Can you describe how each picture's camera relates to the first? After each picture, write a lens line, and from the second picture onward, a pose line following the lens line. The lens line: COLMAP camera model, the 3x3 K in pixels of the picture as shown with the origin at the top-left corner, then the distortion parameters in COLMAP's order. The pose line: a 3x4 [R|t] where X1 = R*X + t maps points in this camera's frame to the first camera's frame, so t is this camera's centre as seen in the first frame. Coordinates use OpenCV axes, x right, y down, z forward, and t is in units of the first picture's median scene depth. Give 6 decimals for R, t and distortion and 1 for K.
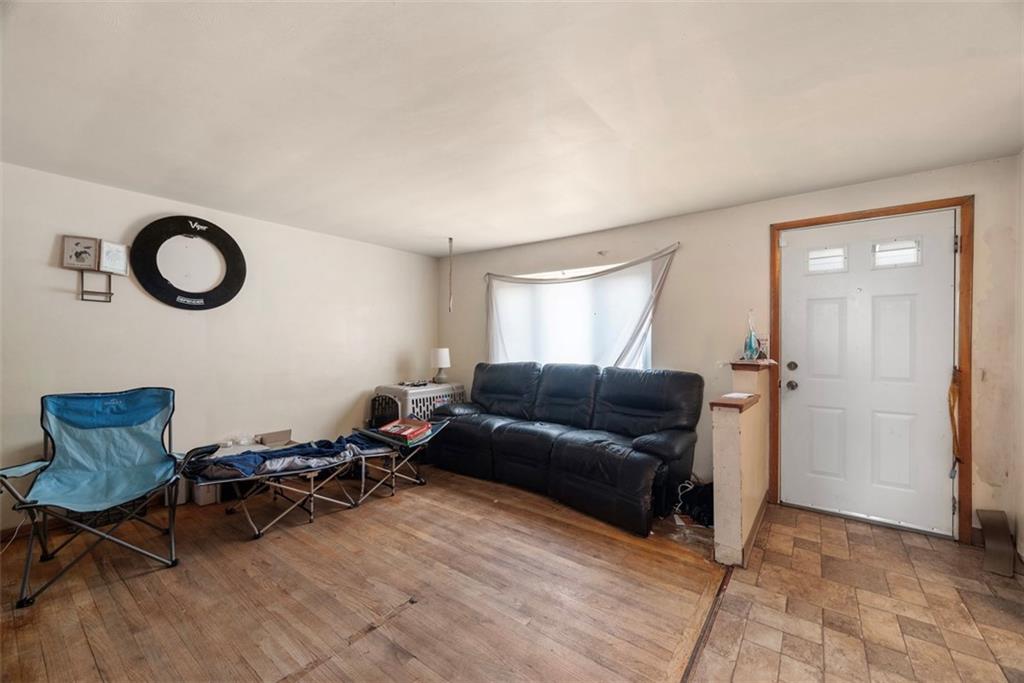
lens RADIAL K [[404.1, 0, 511.1], [0, 404.1, 343.1], [0, 0, 1]] dist [-0.000559, 0.000238]
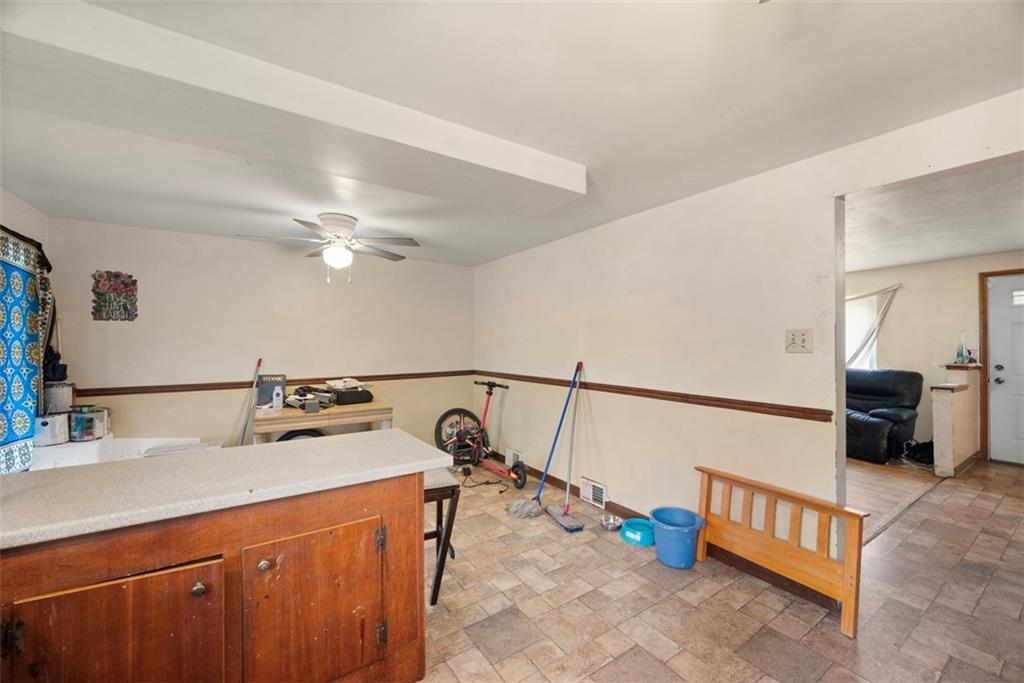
lens RADIAL K [[404.1, 0, 513.2], [0, 404.1, 342.5], [0, 0, 1]] dist [-0.000559, 0.000238]
pose [[0.946480, -0.007837, -0.322666, -0.530403], [0.007258, 0.999969, -0.002997, -0.045644], [0.322679, 0.000495, 0.946508, -1.009313]]
